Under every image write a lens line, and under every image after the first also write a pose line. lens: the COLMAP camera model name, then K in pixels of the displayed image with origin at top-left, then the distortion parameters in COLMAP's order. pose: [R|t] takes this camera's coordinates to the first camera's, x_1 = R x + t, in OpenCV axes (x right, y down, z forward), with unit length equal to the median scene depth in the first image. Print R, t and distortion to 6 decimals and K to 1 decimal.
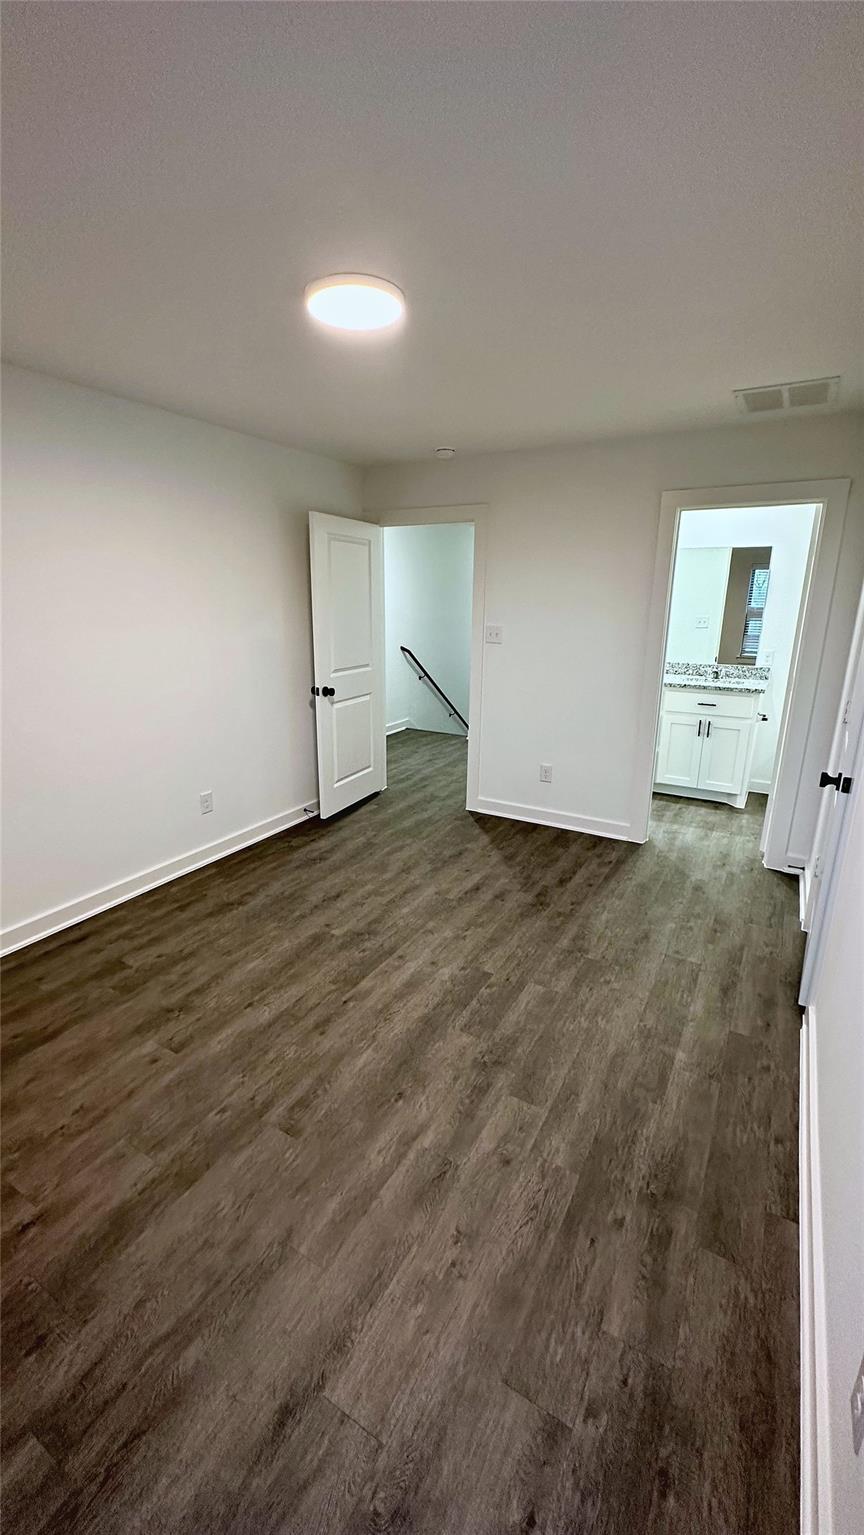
lens RADIAL K [[612.5, 0, 432.0], [0, 612.5, 767.5], [0, 0, 1]] dist [-0.019717, 0.000022]
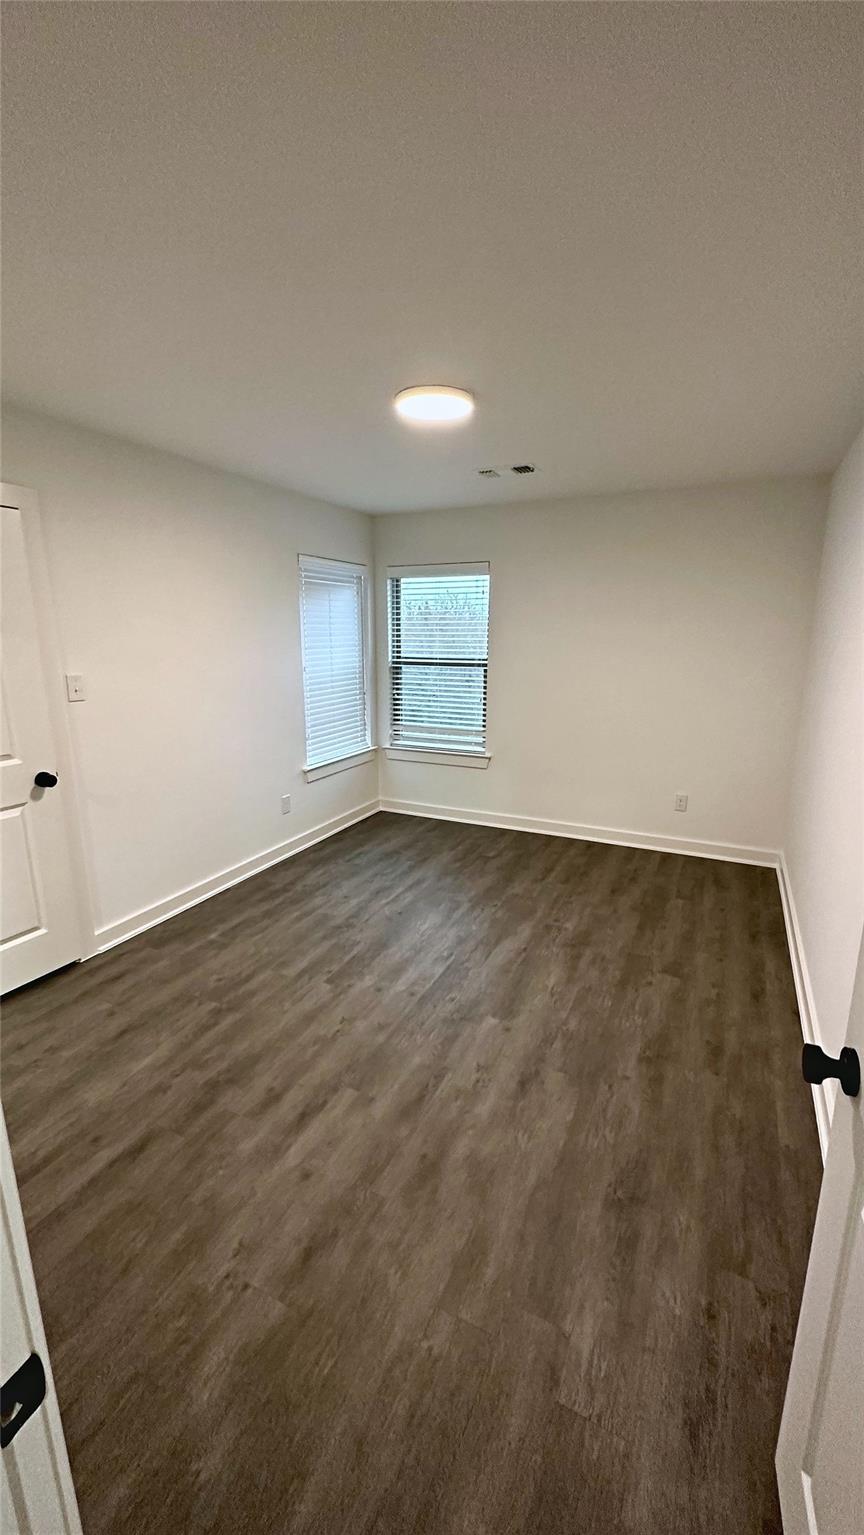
lens RADIAL K [[612.5, 0, 432.0], [0, 612.5, 767.5], [0, 0, 1]] dist [-0.019717, 0.000022]
pose [[-0.997318, 0.006026, -0.072947, -0.013835], [-0.029309, 0.880345, 0.473427, -0.494911], [0.067071, 0.474295, -0.877807, 1.753895]]
